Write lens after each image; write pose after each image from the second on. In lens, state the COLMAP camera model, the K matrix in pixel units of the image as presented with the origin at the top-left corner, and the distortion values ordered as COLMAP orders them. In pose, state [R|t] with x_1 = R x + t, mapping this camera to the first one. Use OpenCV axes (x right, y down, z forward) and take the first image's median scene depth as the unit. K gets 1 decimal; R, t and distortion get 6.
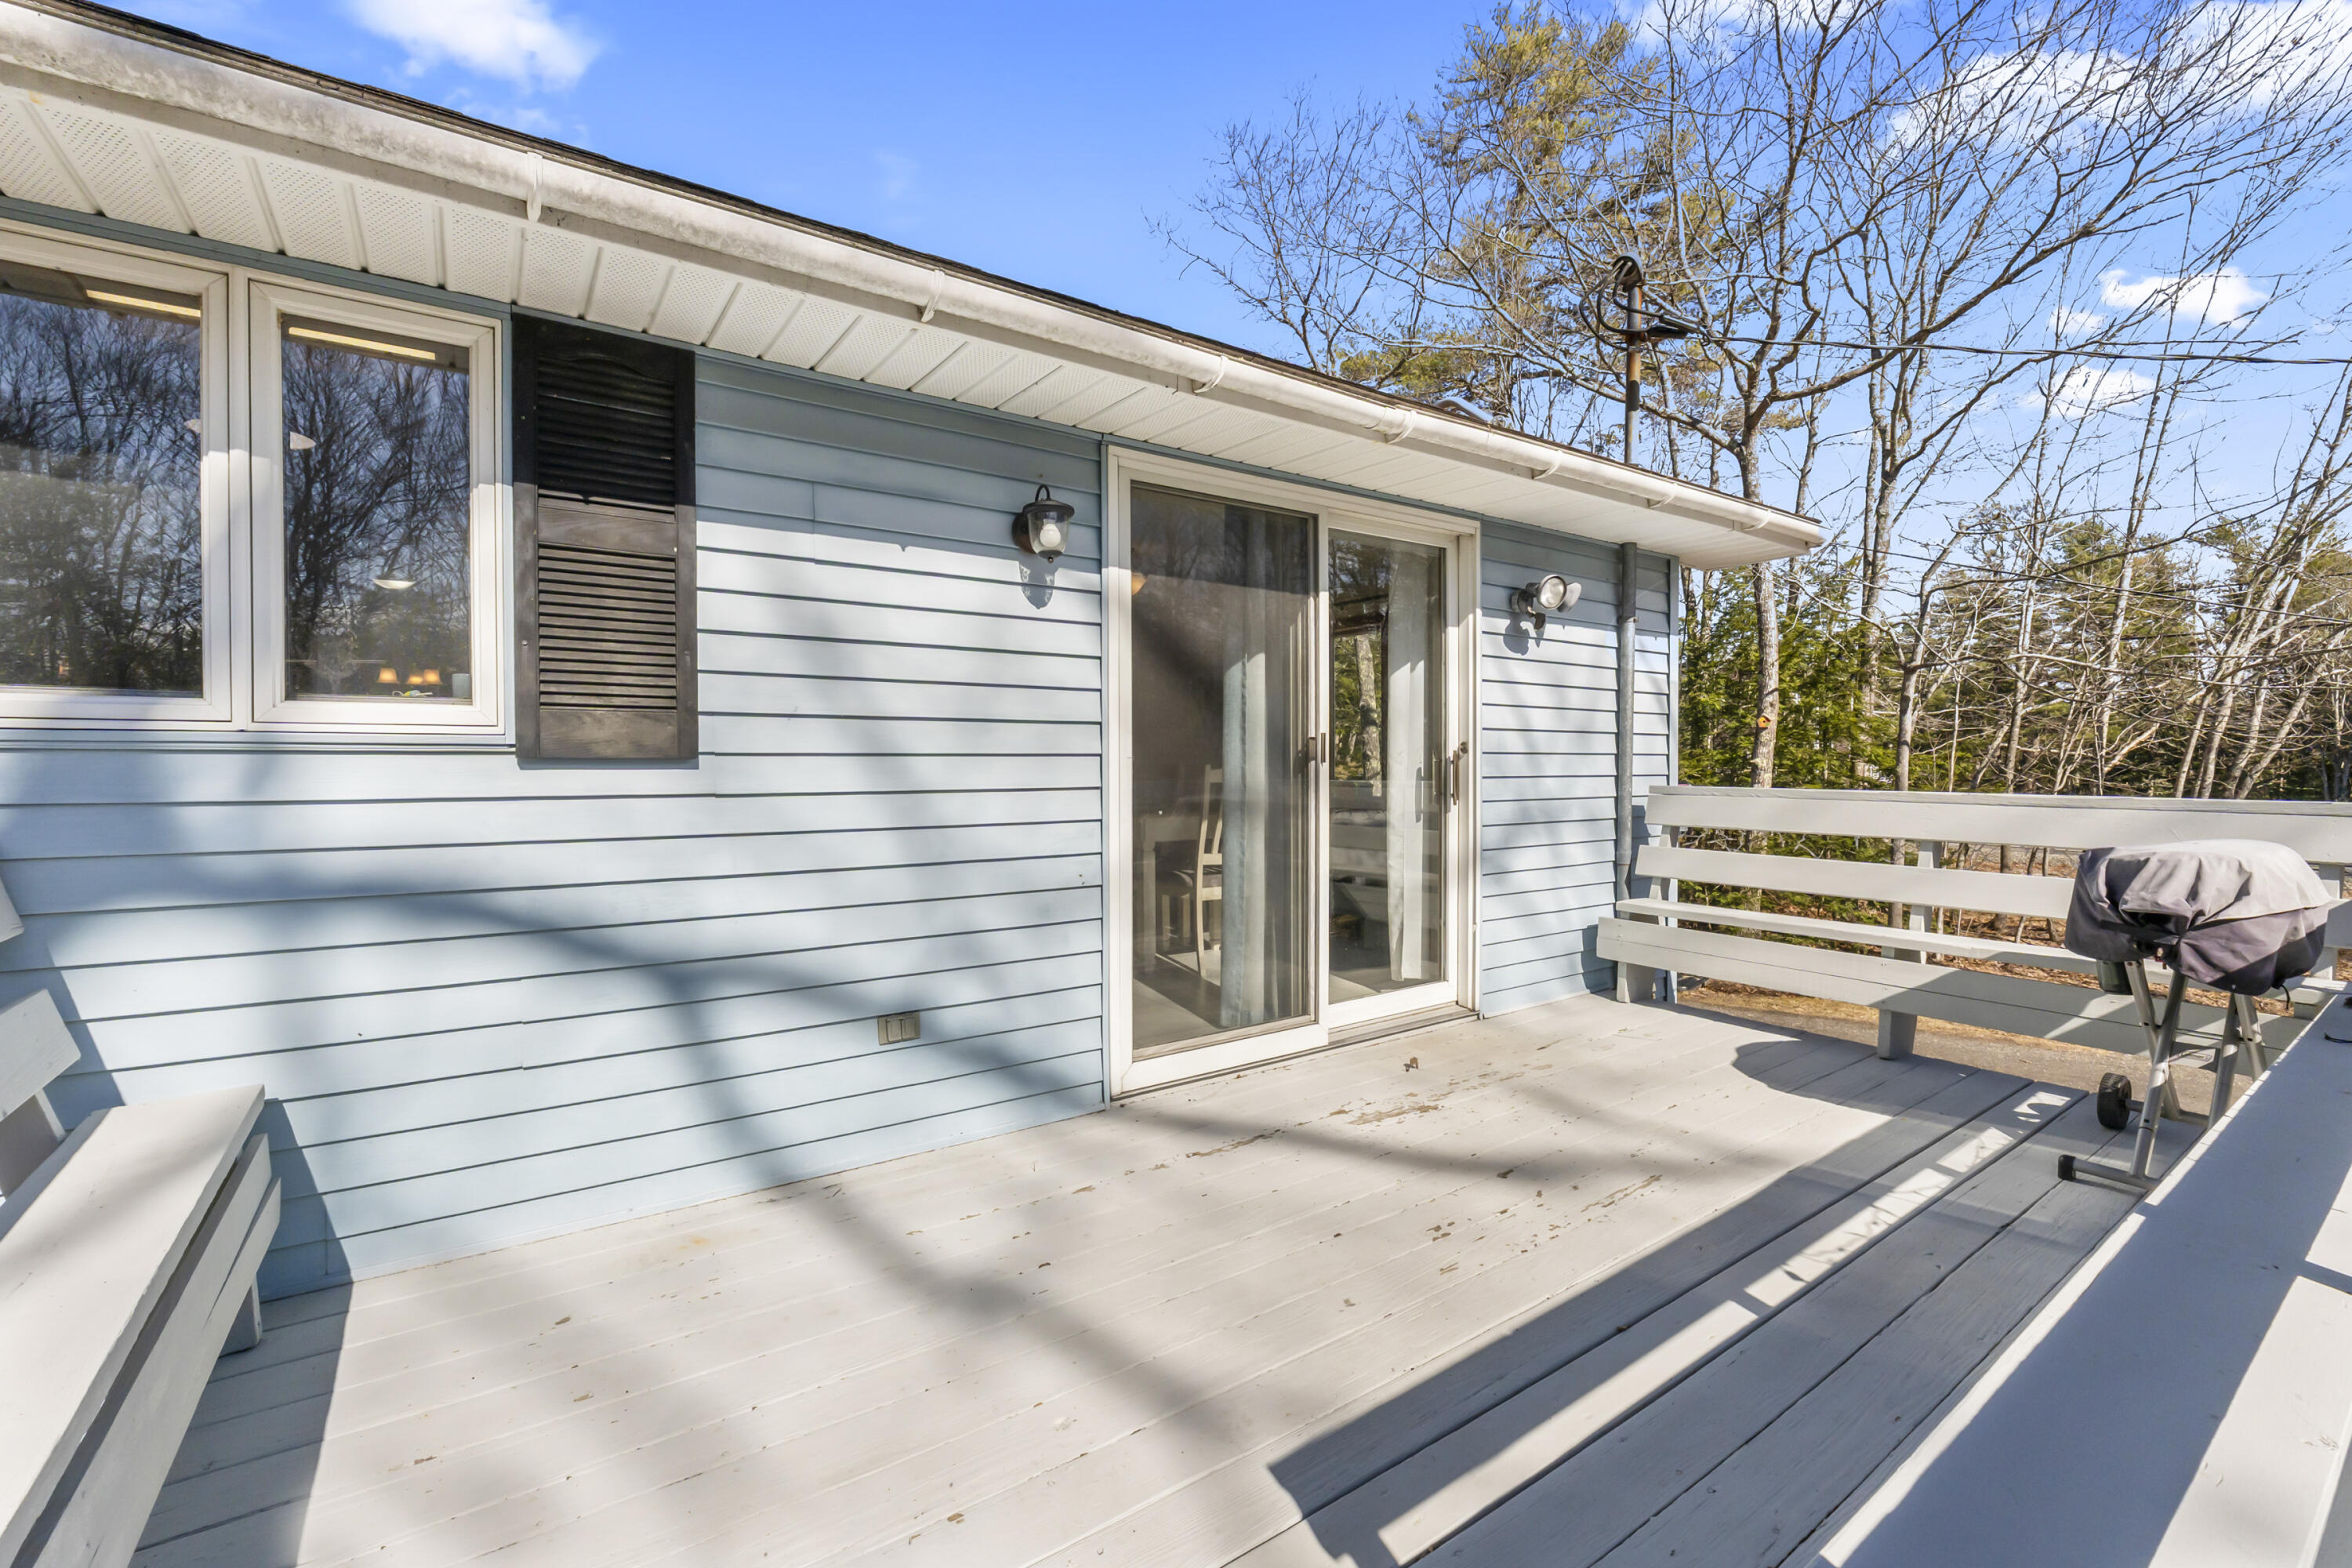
lens RADIAL K [[996.5, 0, 1171.3], [0, 996.5, 760.5], [0, 0, 1]] dist [-0.002362, -0.000159]
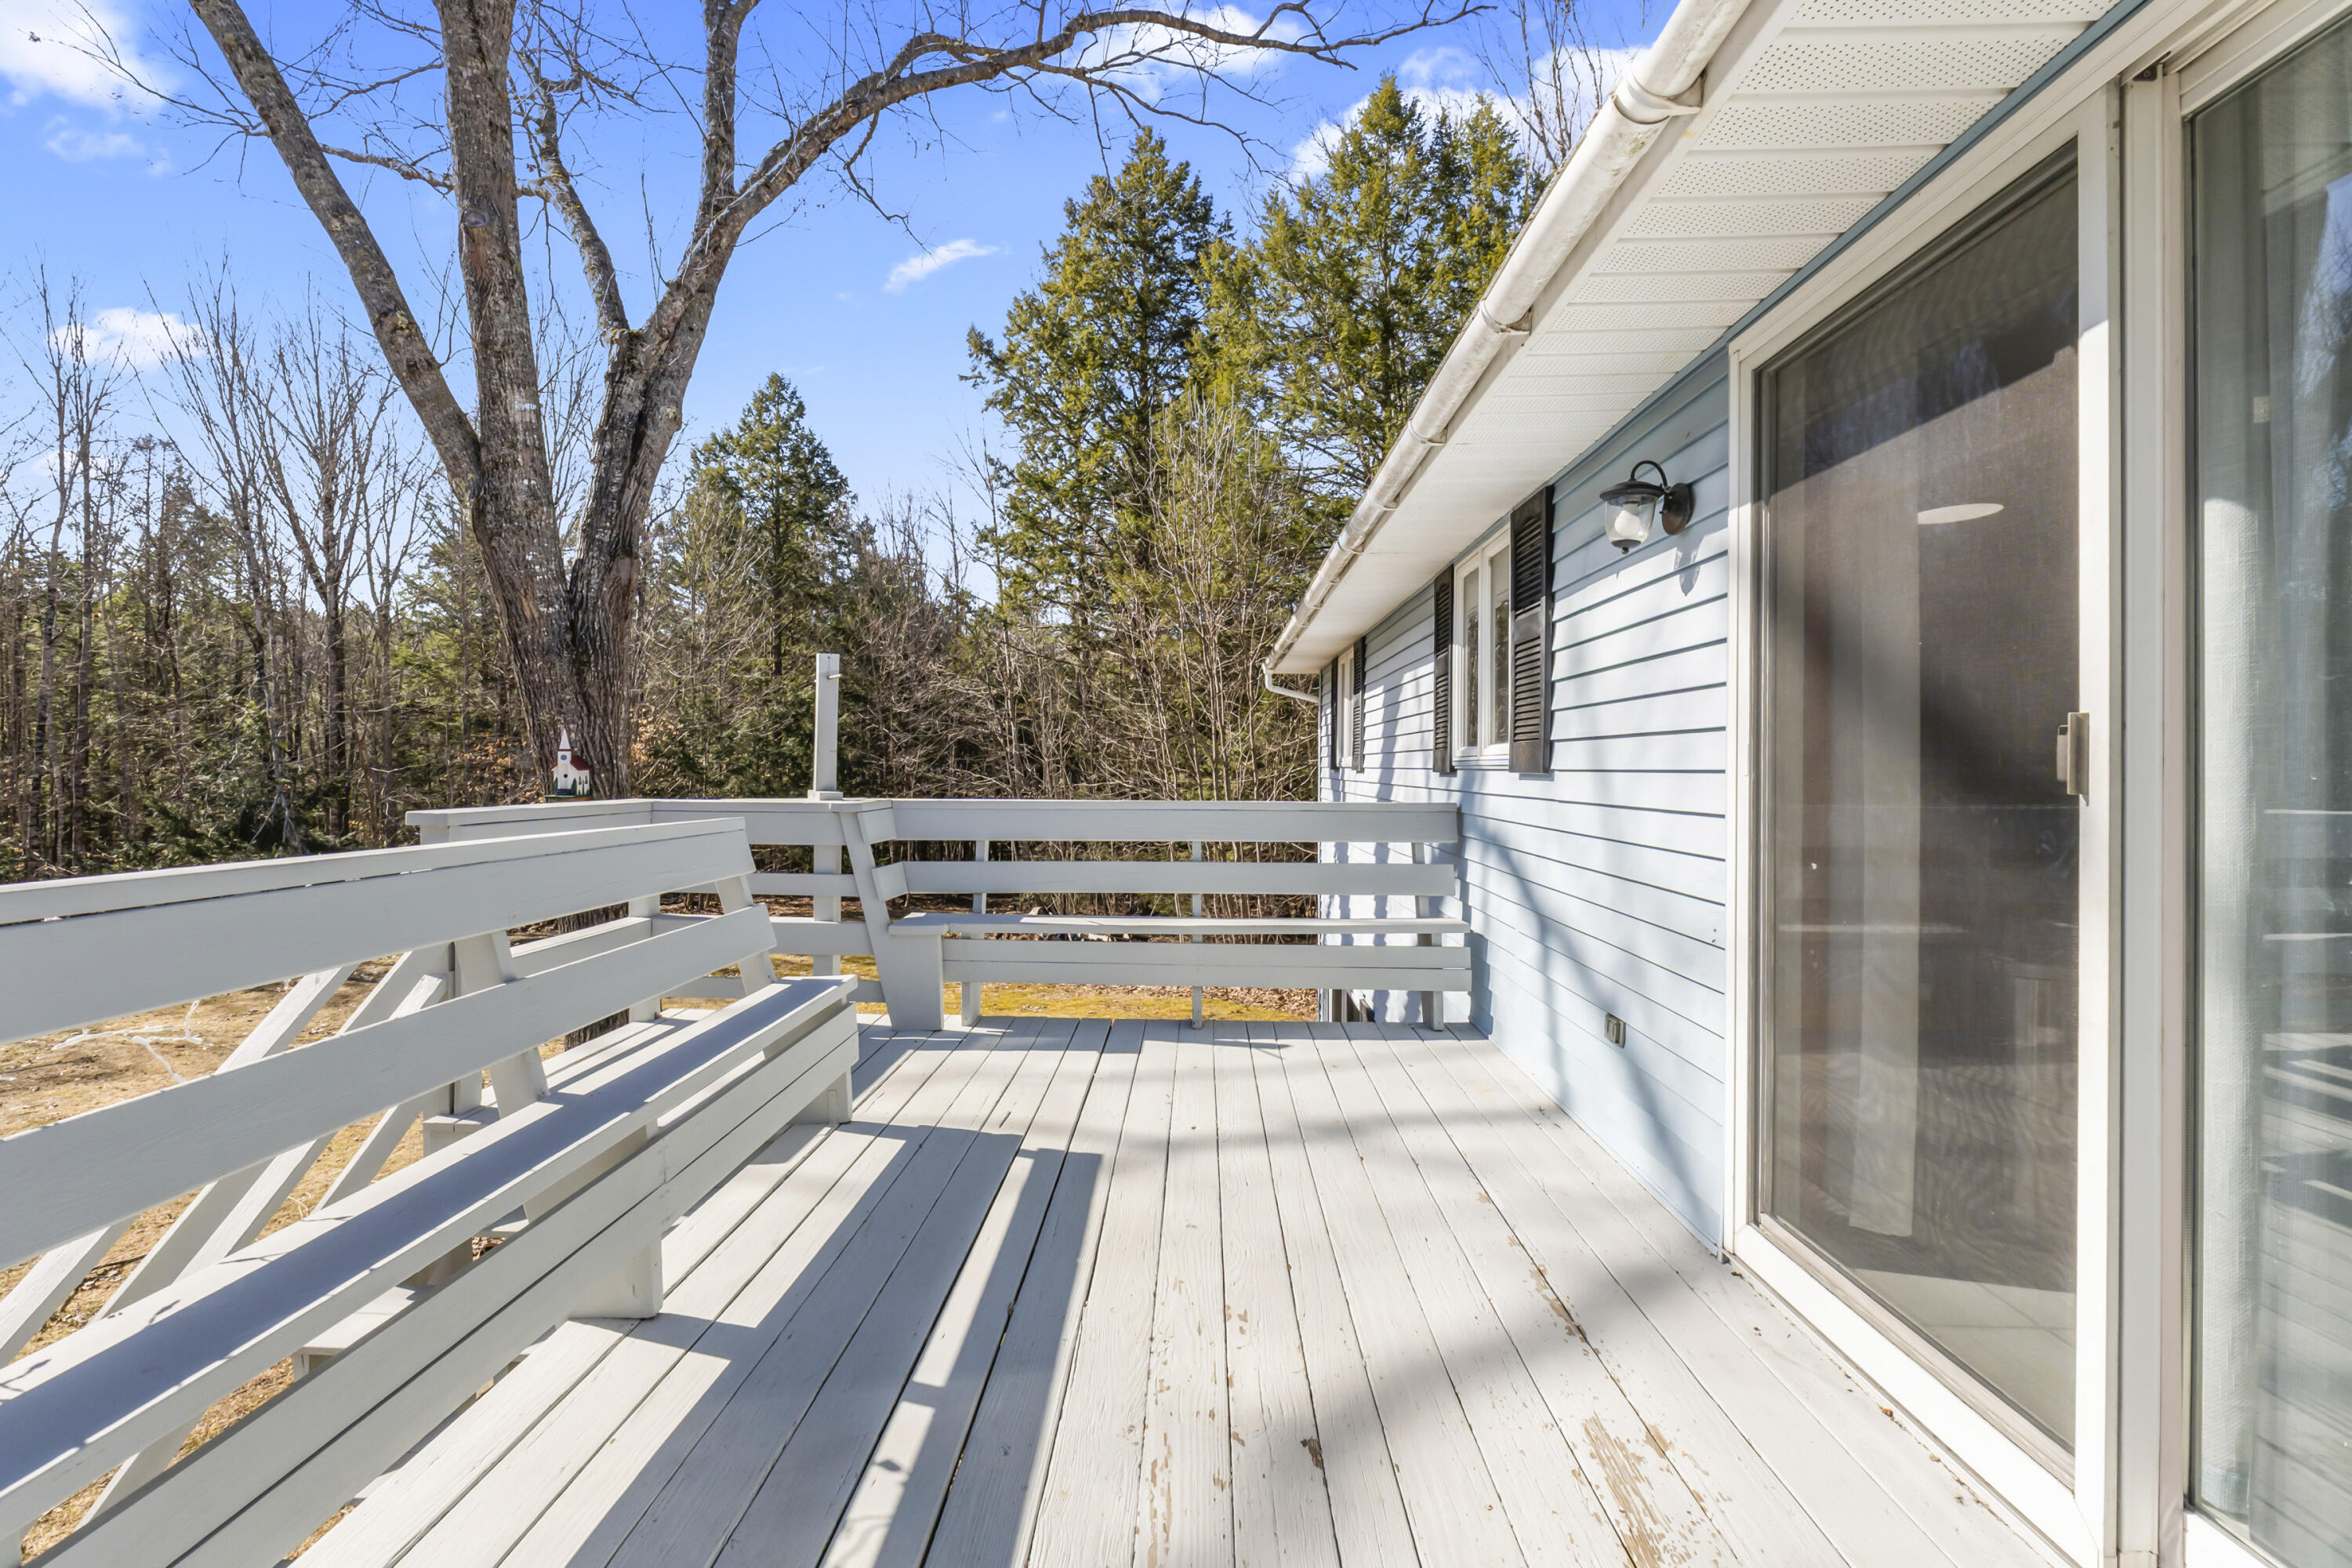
lens RADIAL K [[1012.9, 0, 1168.5], [0, 1012.9, 769.7], [0, 0, 1]] dist [-0.006903, 0.000069]
pose [[-0.605646, -0.005112, -0.795718, 0.996095], [-0.016117, 0.999853, 0.005843, -0.007048], [0.795571, 0.016364, -0.605640, 1.458626]]
